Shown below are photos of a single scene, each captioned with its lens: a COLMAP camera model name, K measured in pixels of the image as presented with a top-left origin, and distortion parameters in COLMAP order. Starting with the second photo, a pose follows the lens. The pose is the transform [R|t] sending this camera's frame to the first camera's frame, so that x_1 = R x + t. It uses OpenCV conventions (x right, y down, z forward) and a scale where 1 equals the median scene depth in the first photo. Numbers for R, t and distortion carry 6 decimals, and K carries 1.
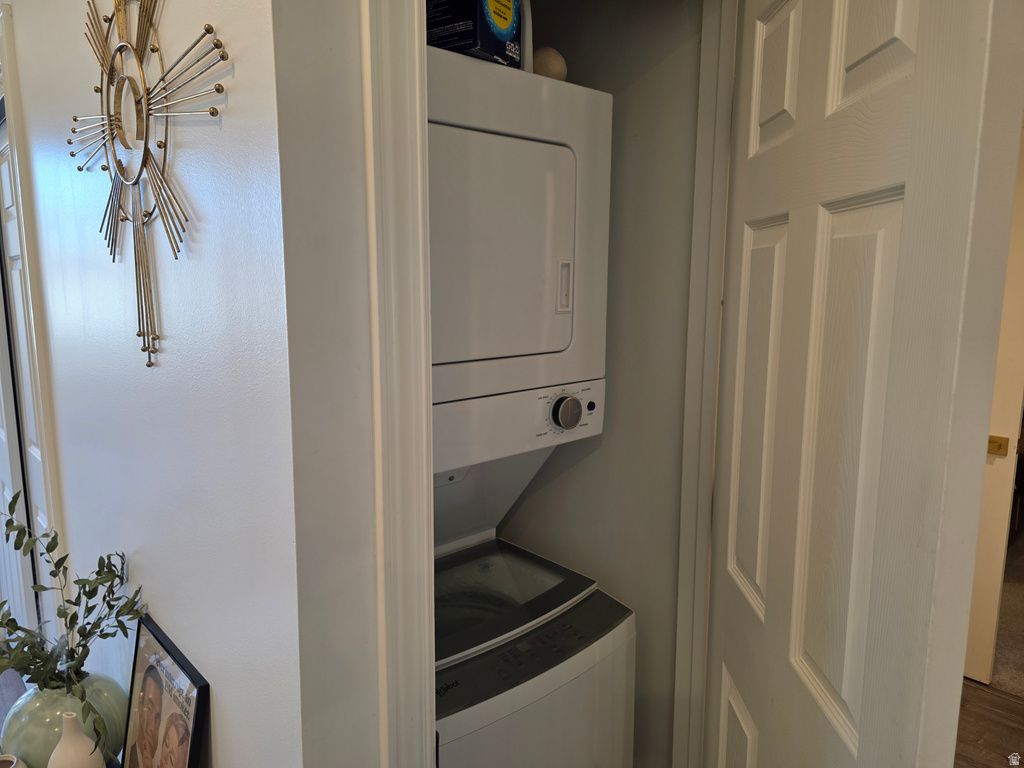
lens RADIAL K [[686.0, 0, 512.0], [0, 686.0, 384.0], [0, 0, 1]] dist [0.118886, -0.148871]
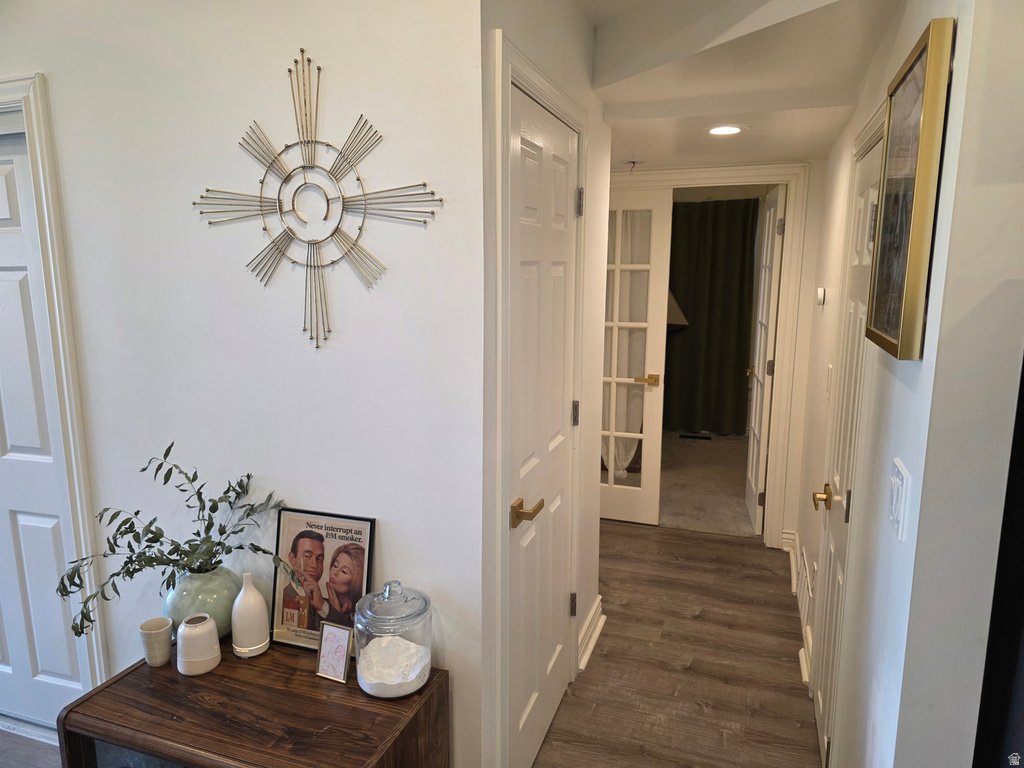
lens RADIAL K [[686.0, 0, 512.0], [0, 686.0, 384.0], [0, 0, 1]] dist [0.118886, -0.148871]
pose [[0.881723, -0.080320, 0.464880, -0.814061], [0.076737, 0.996695, 0.026660, 0.050632], [-0.465485, 0.012167, 0.884972, -0.679744]]
